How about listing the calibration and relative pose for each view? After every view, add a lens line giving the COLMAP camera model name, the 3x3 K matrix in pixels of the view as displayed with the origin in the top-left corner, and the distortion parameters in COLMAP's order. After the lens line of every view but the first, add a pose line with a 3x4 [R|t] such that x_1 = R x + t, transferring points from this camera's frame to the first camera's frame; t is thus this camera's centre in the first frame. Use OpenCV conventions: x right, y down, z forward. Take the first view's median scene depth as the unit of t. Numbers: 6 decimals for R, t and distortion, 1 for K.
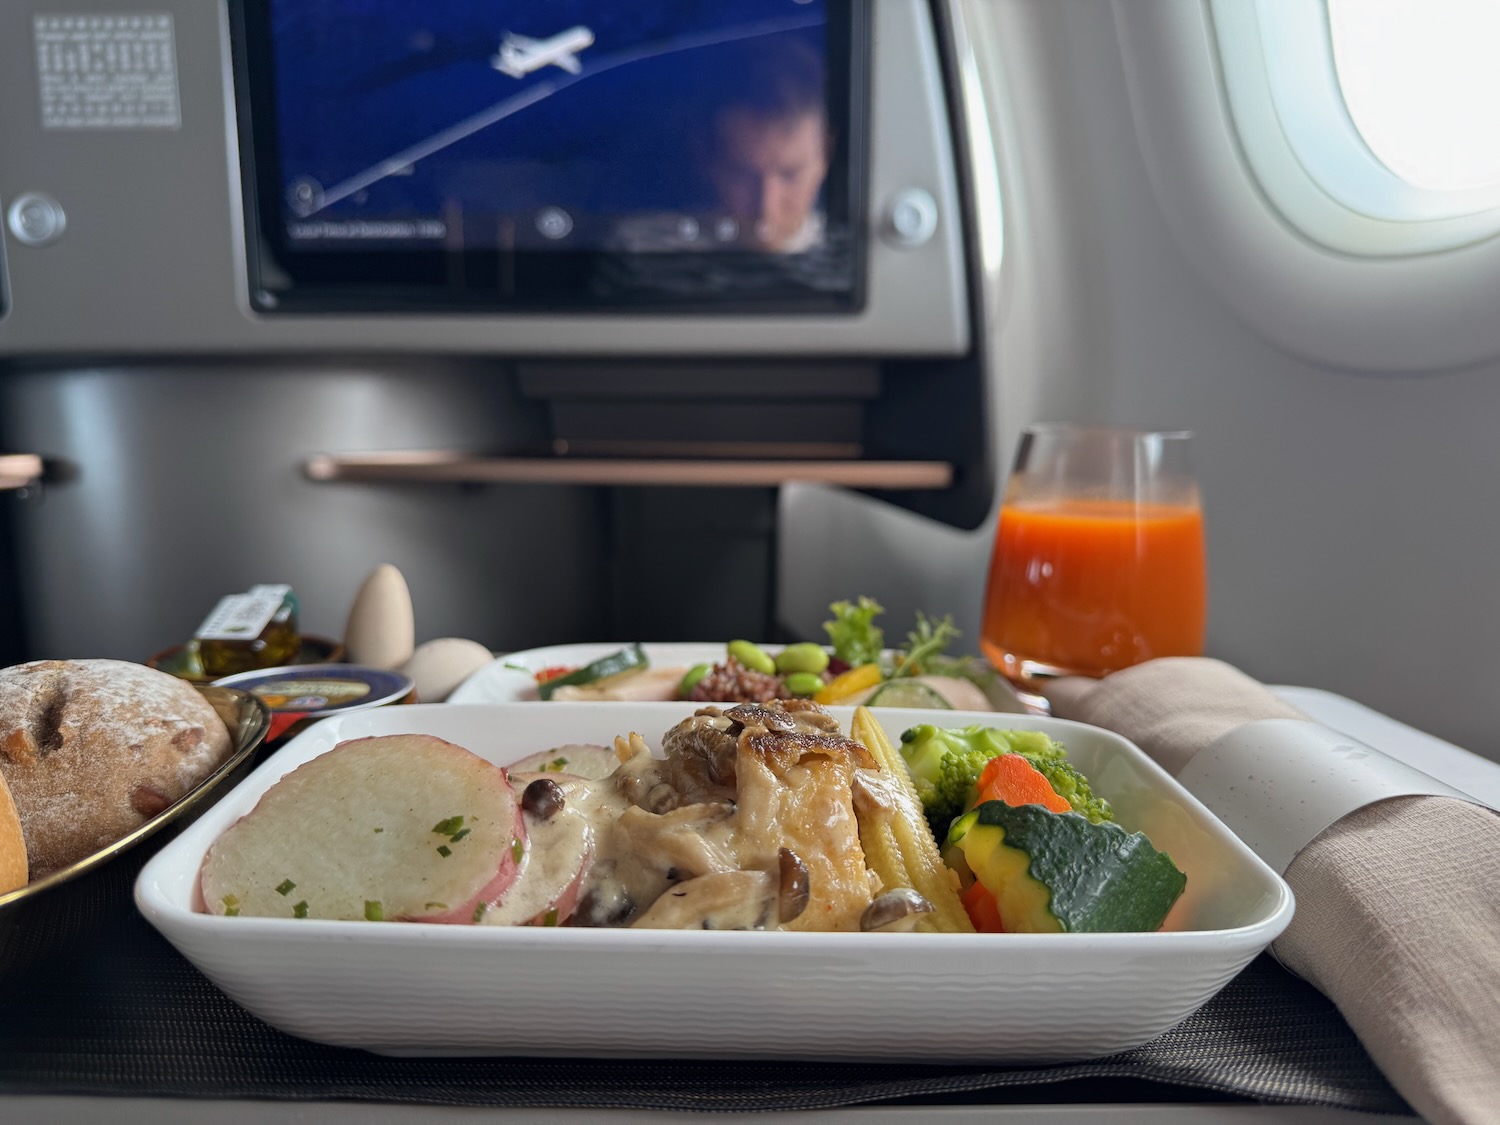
lens RADIAL K [[1116.0, 0, 775.5], [0, 1116.0, 532.9], [0, 0, 1]] dist [-0.073234, 0.025543]
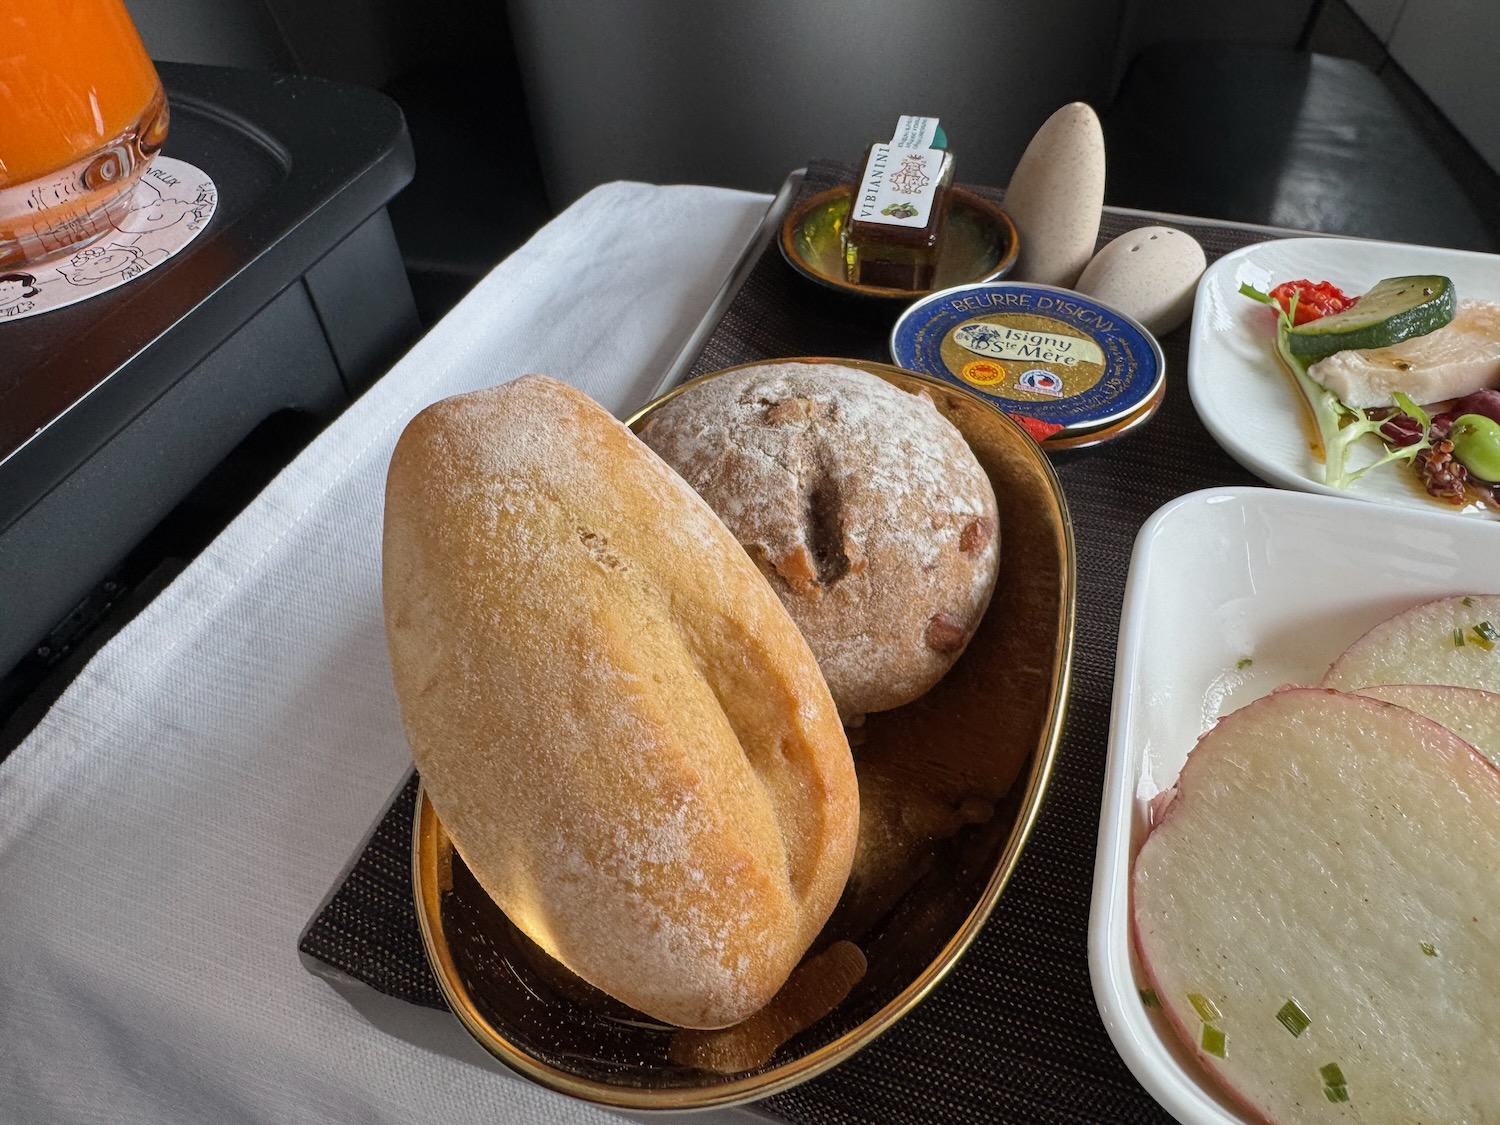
lens RADIAL K [[1099.9, 0, 742.7], [0, 1099.9, 587.4], [0, 0, 1]] dist [0.008932, -0.040129]
pose [[0.933310, 0.221782, -0.282391, -0.554766], [-0.010821, 0.803465, 0.595254, -0.270397], [0.358908, -0.552501, 0.752282, 0.428599]]
